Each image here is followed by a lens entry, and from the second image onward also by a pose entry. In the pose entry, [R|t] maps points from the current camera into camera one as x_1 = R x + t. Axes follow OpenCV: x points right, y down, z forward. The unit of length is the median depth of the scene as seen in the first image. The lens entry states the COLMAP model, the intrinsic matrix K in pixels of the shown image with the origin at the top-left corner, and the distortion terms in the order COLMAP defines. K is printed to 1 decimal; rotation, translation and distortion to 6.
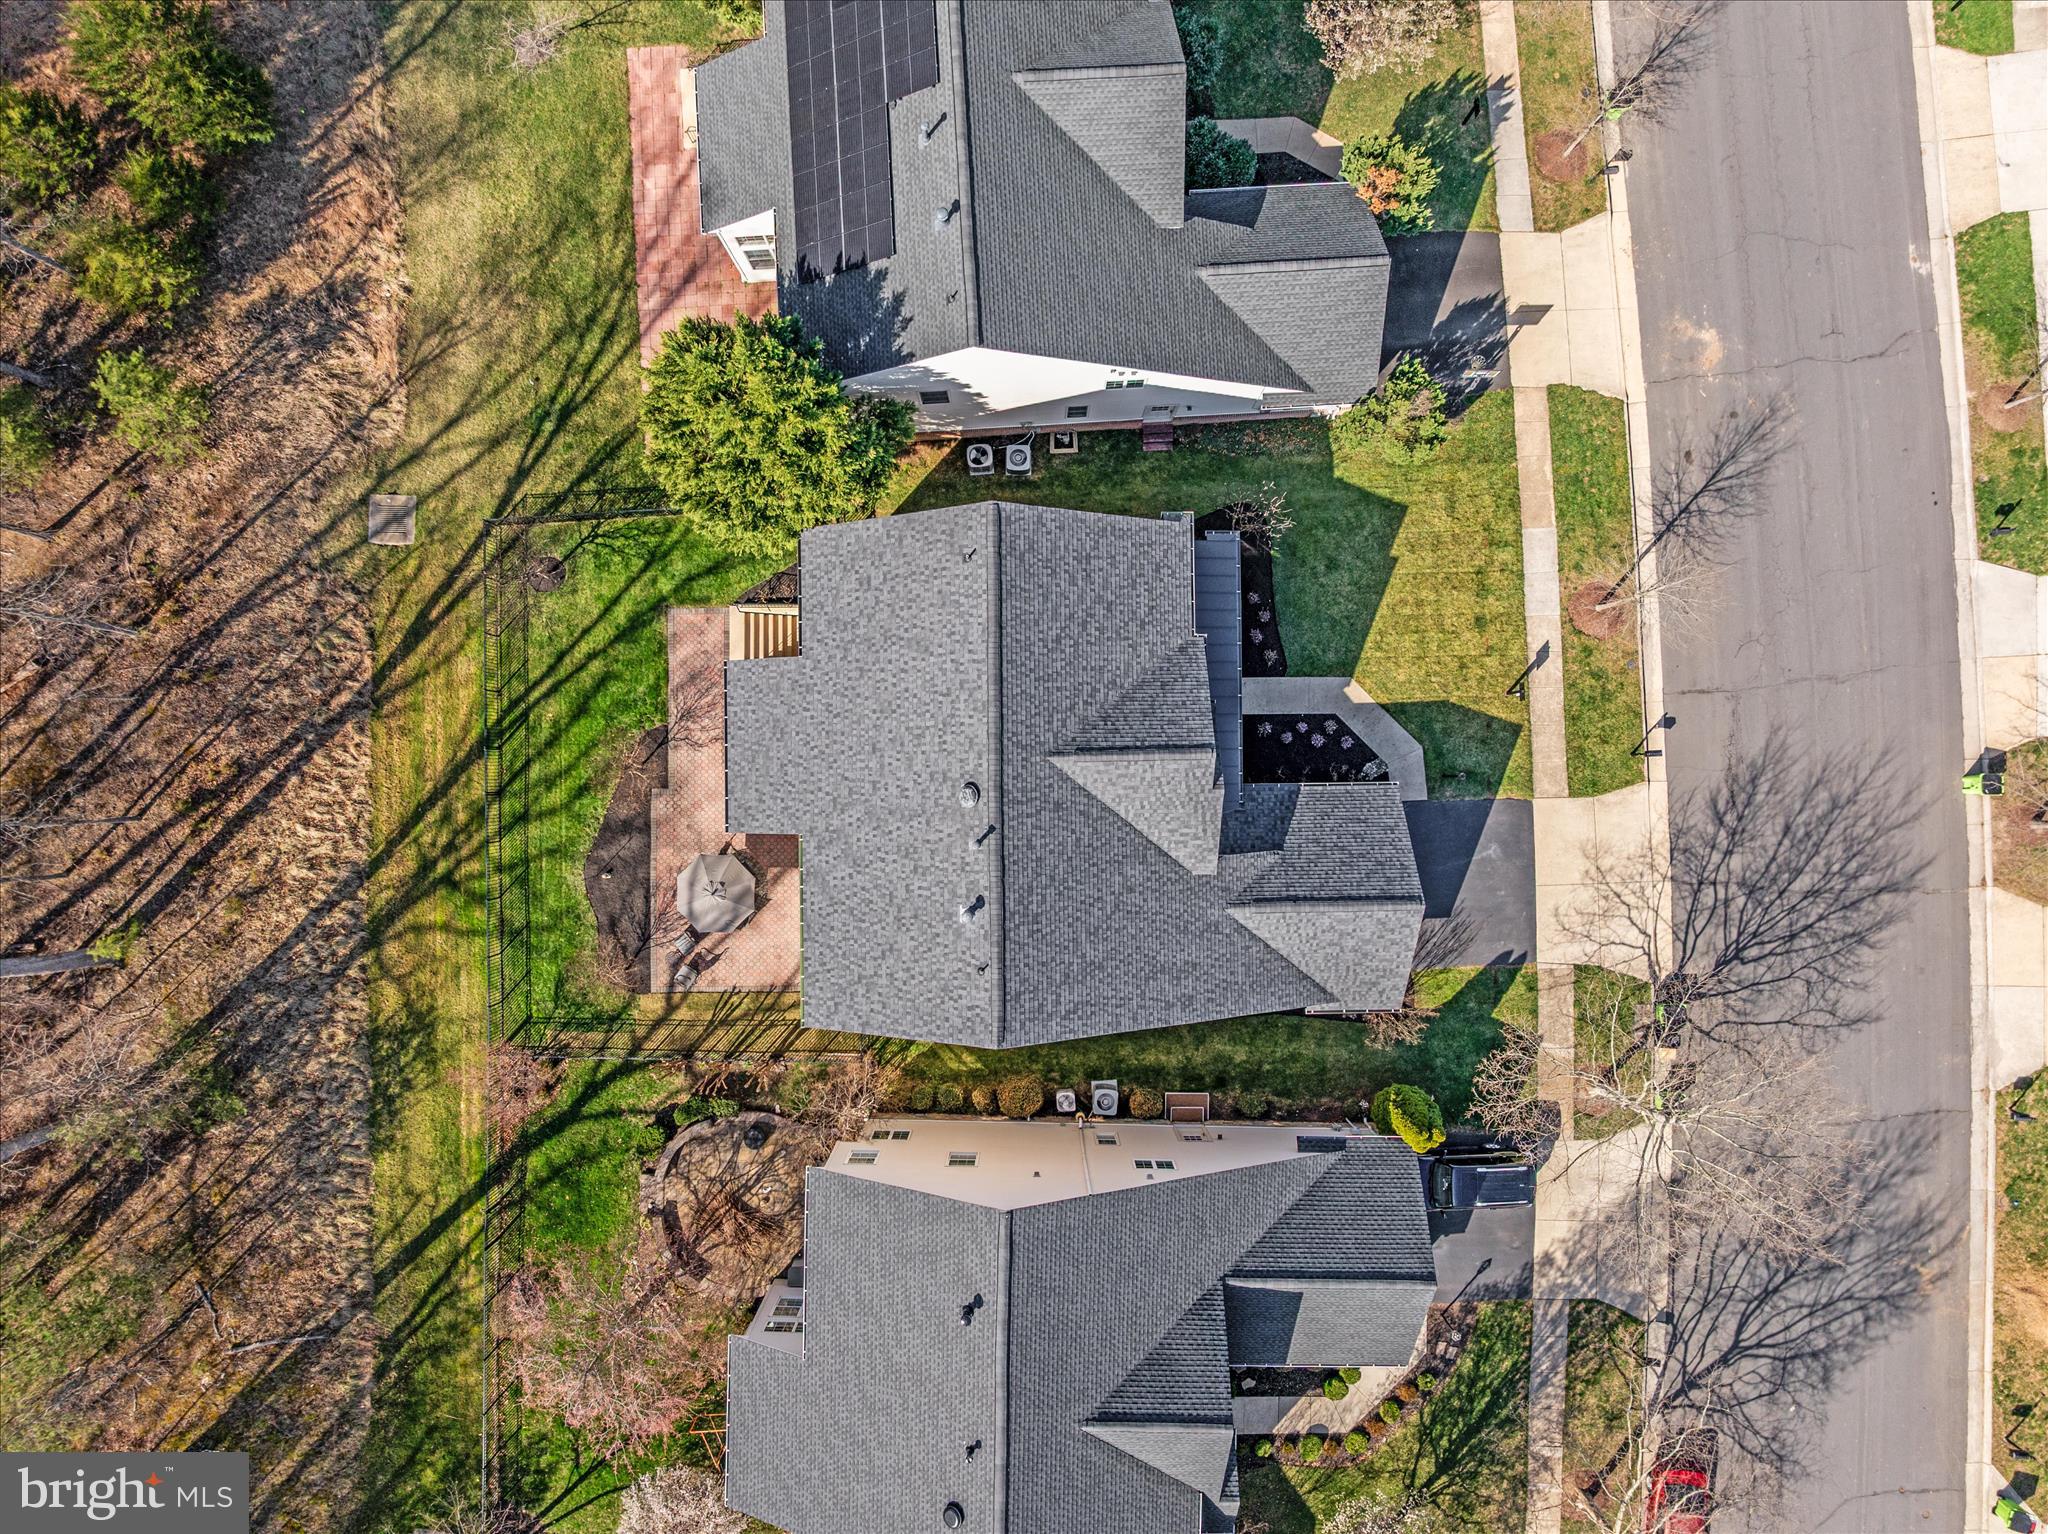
lens RADIAL K [[1425.1, 0, 1025.7], [0, 1425.1, 768.1], [0, 0, 1]] dist [-0.042458, -0.002043]
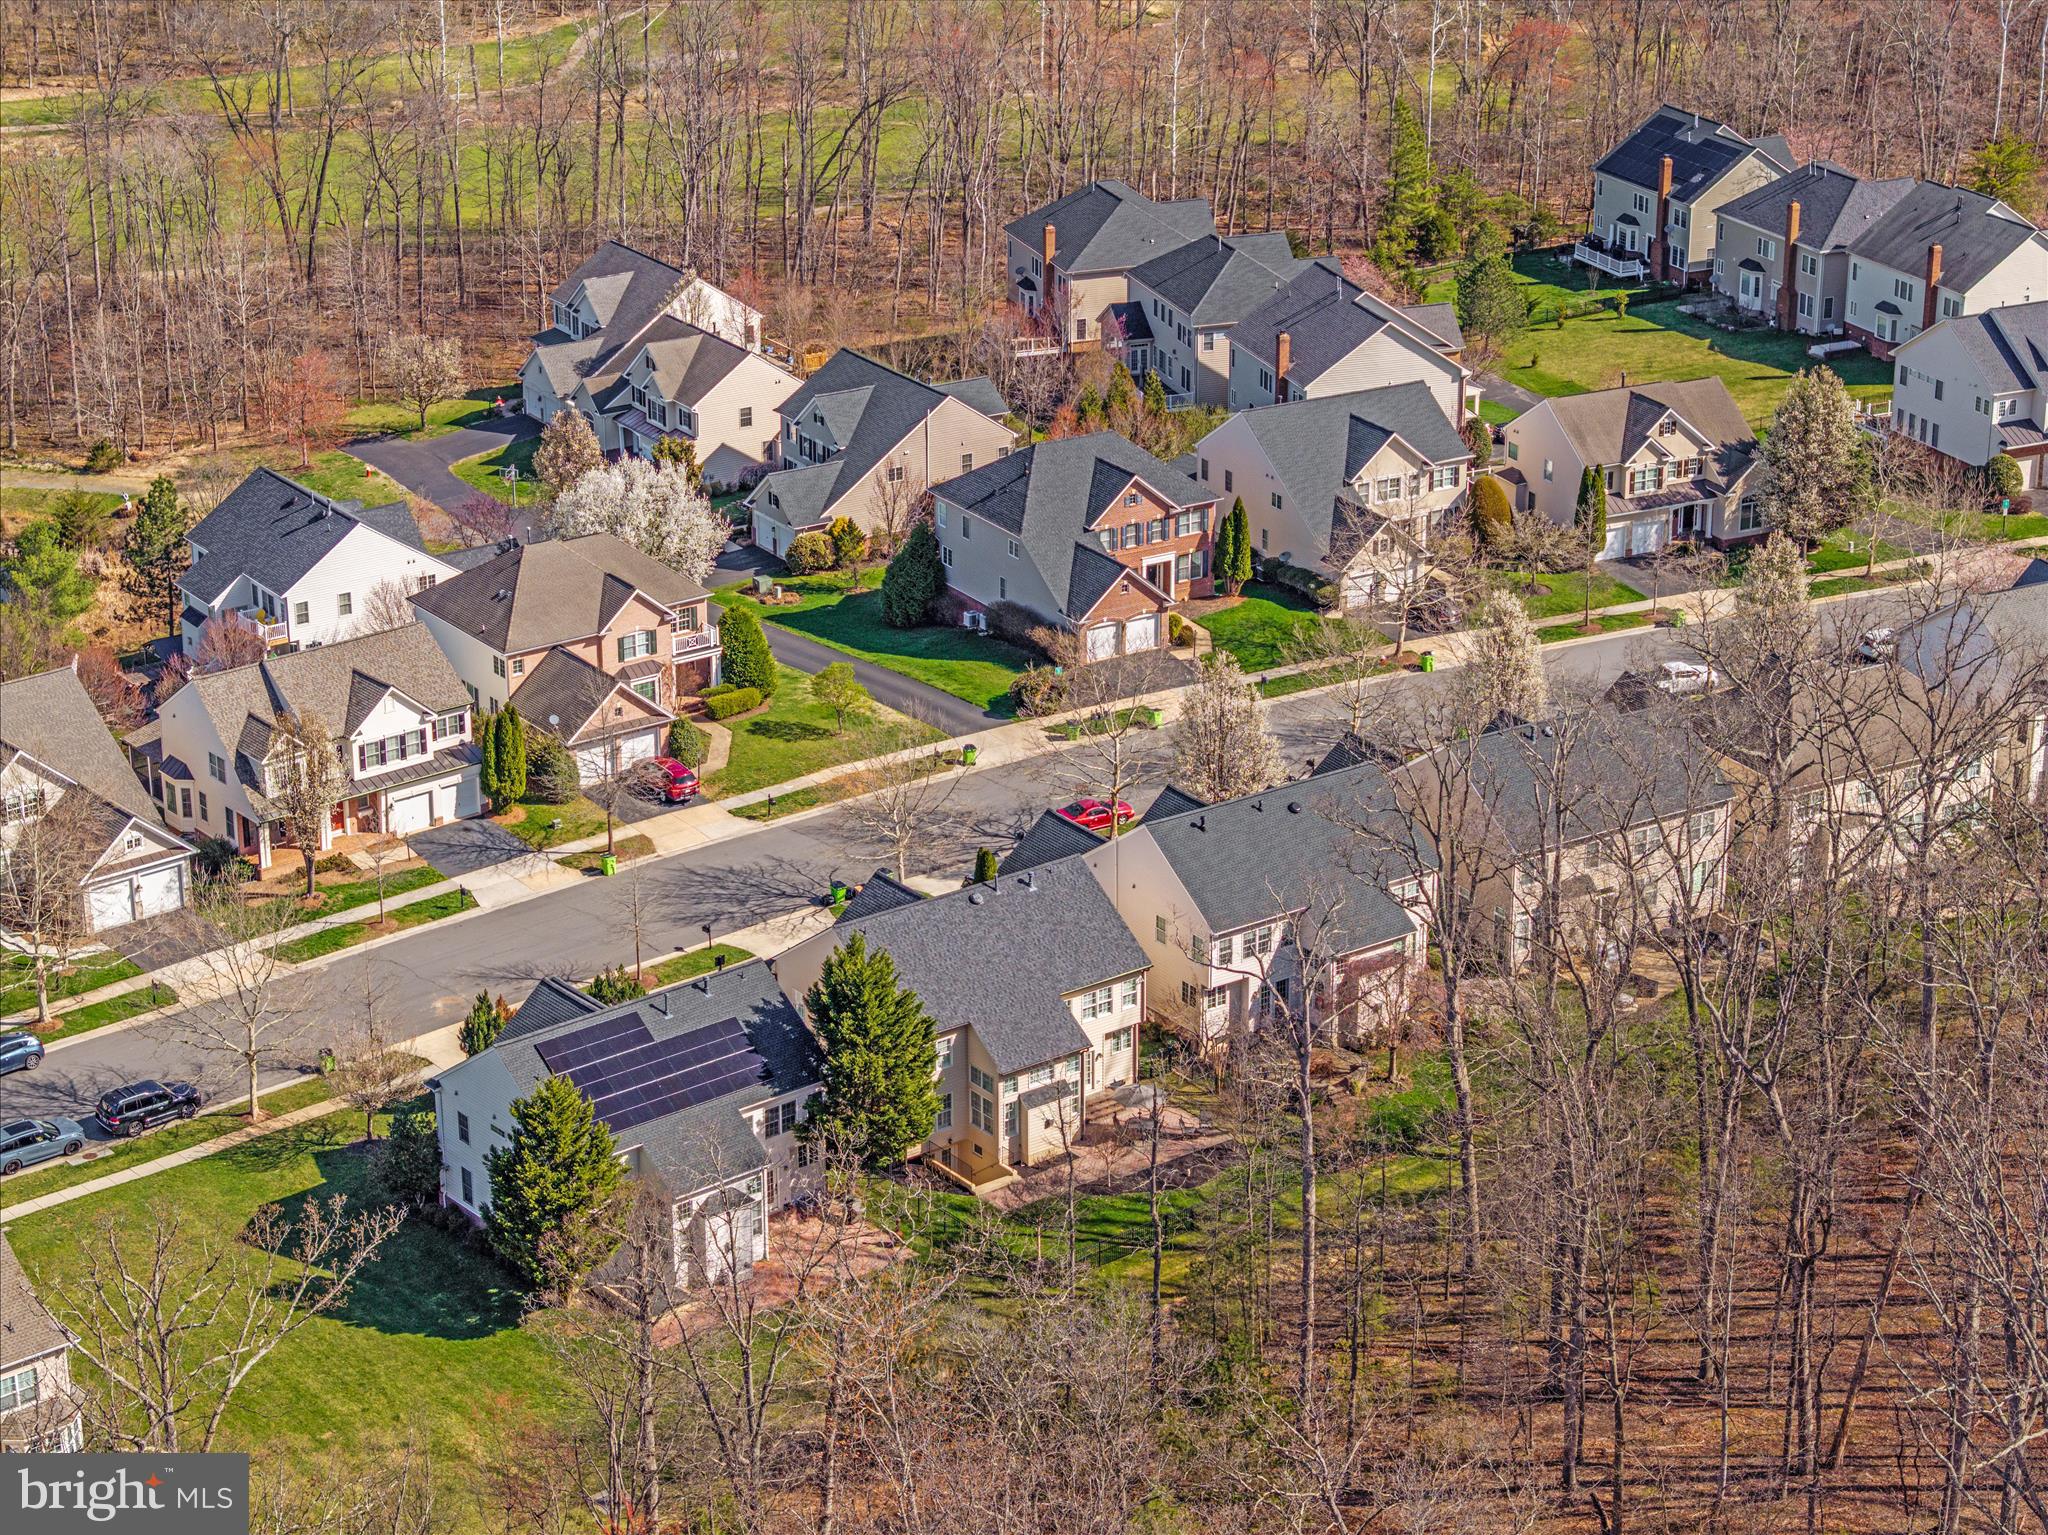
lens RADIAL K [[4043.0, 0, 1018.0], [0, 4043.0, 769.0], [0, 0, 1]] dist [-0.098179, 0.000000]
pose [[-0.595469, -0.284711, 0.751236, -3.022620], [0.803364, -0.216620, 0.554691, -2.140865], [0.004806, 0.933818, 0.357717, -0.753839]]
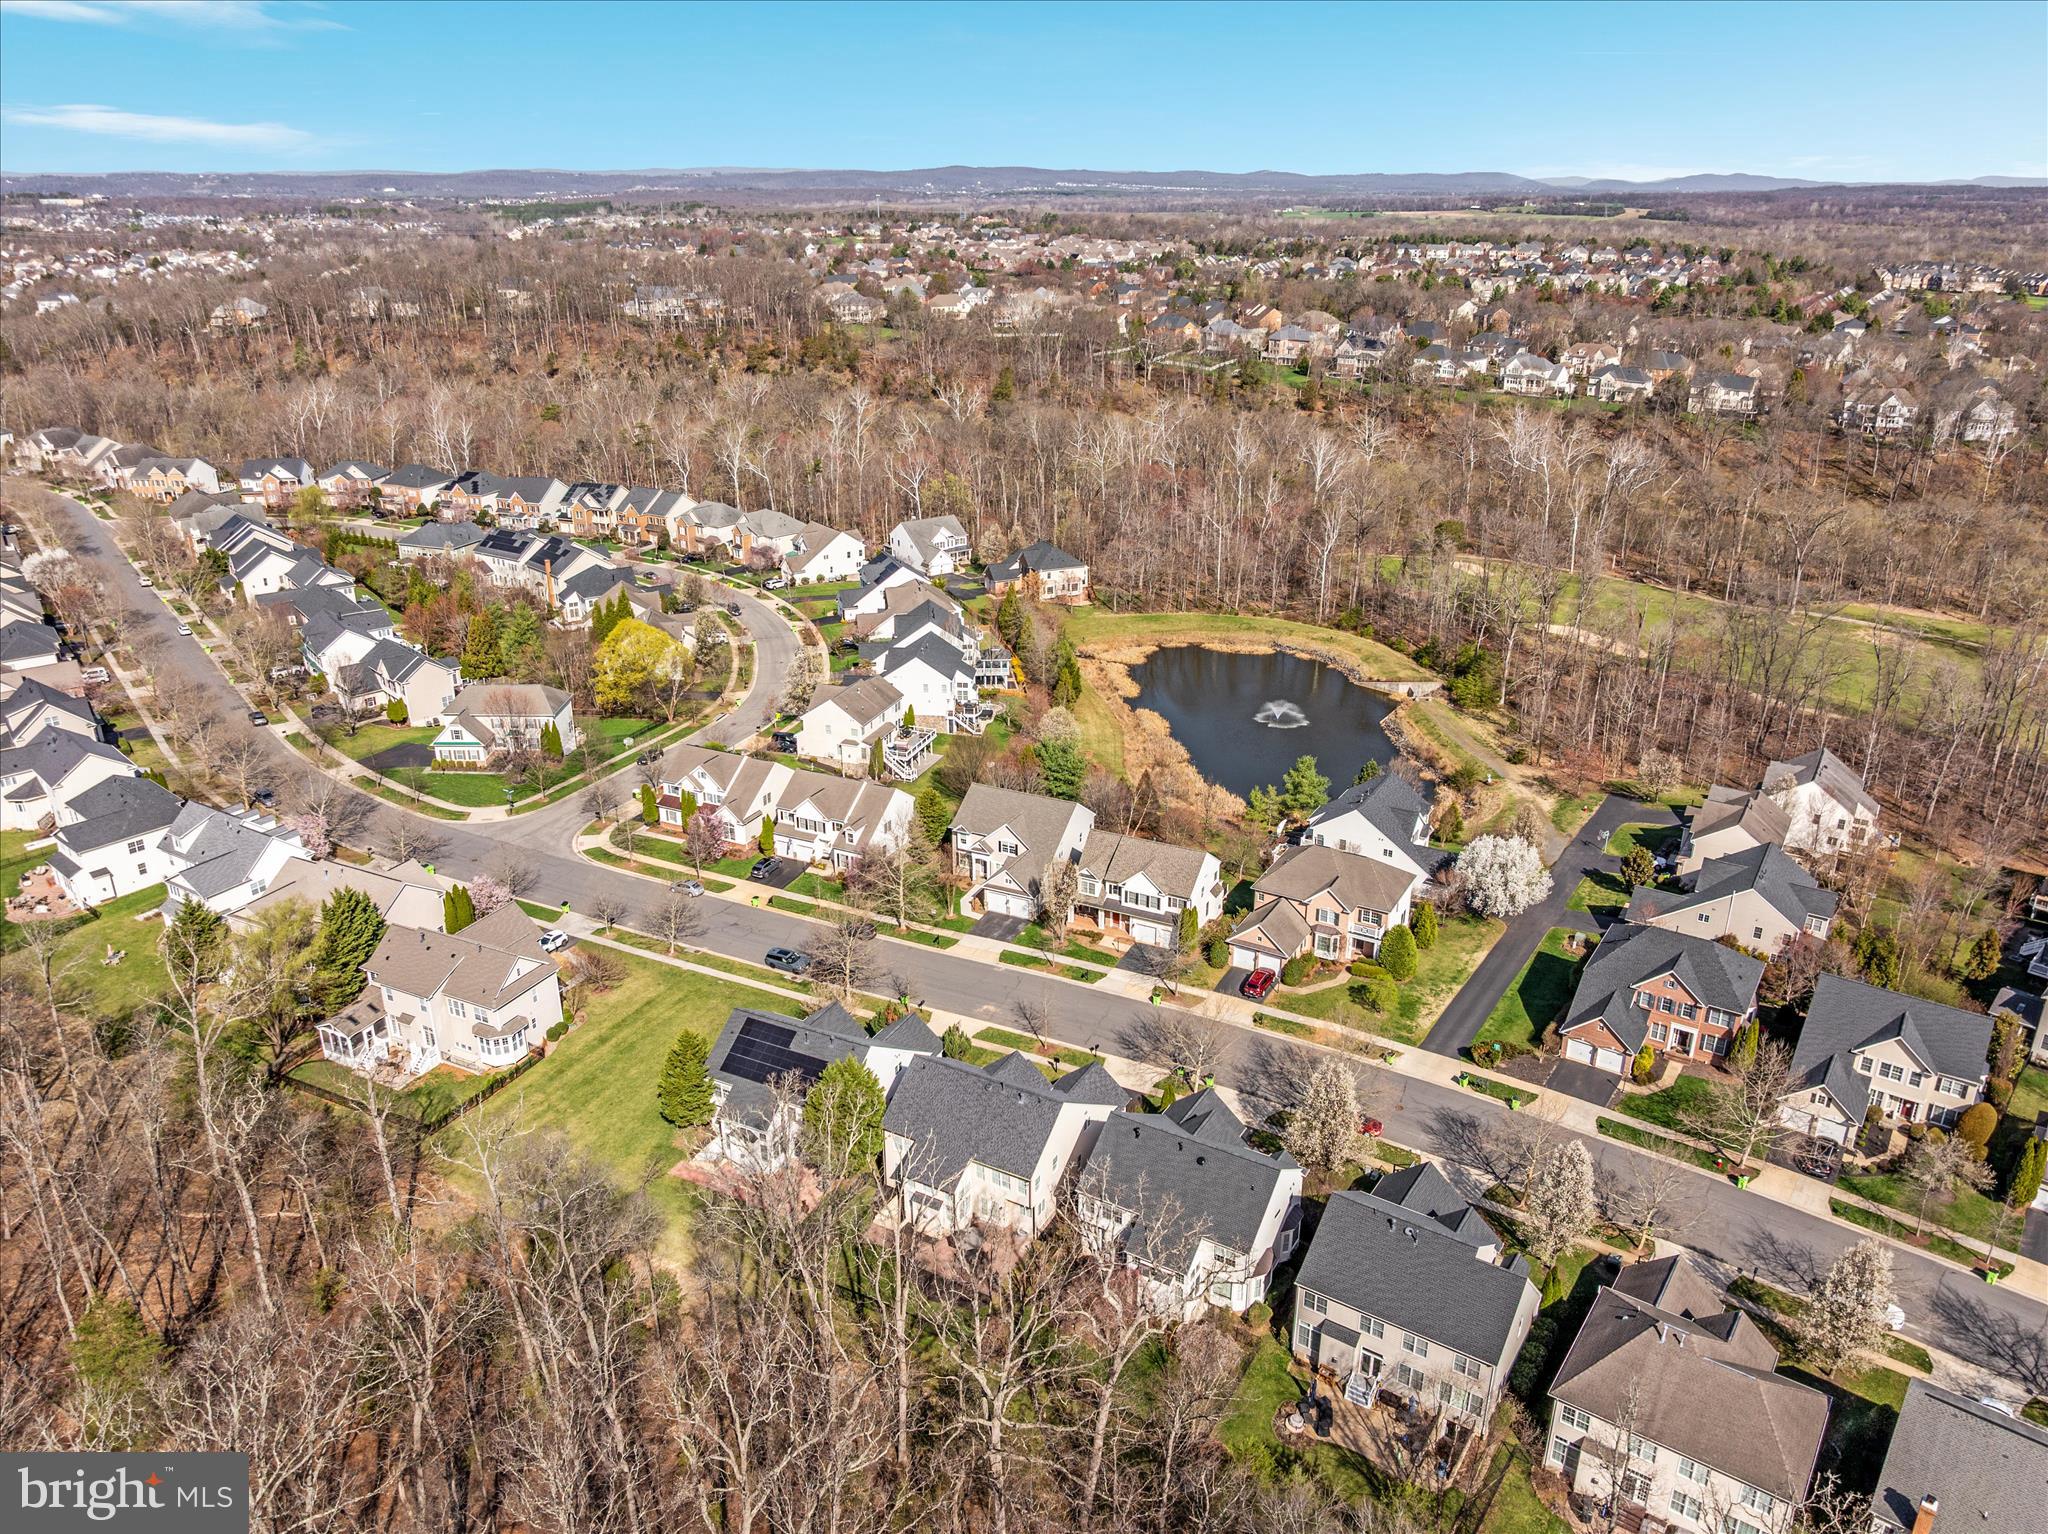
lens RADIAL K [[1425.1, 0, 1025.4], [0, 1425.1, 770.6], [0, 0, 1]] dist [-0.042458, -0.002043]
pose [[0.489482, -0.321556, 0.810561, -1.816550], [0.871984, 0.188105, -0.451952, 1.072337], [-0.007143, 0.928019, 0.372466, -0.627668]]
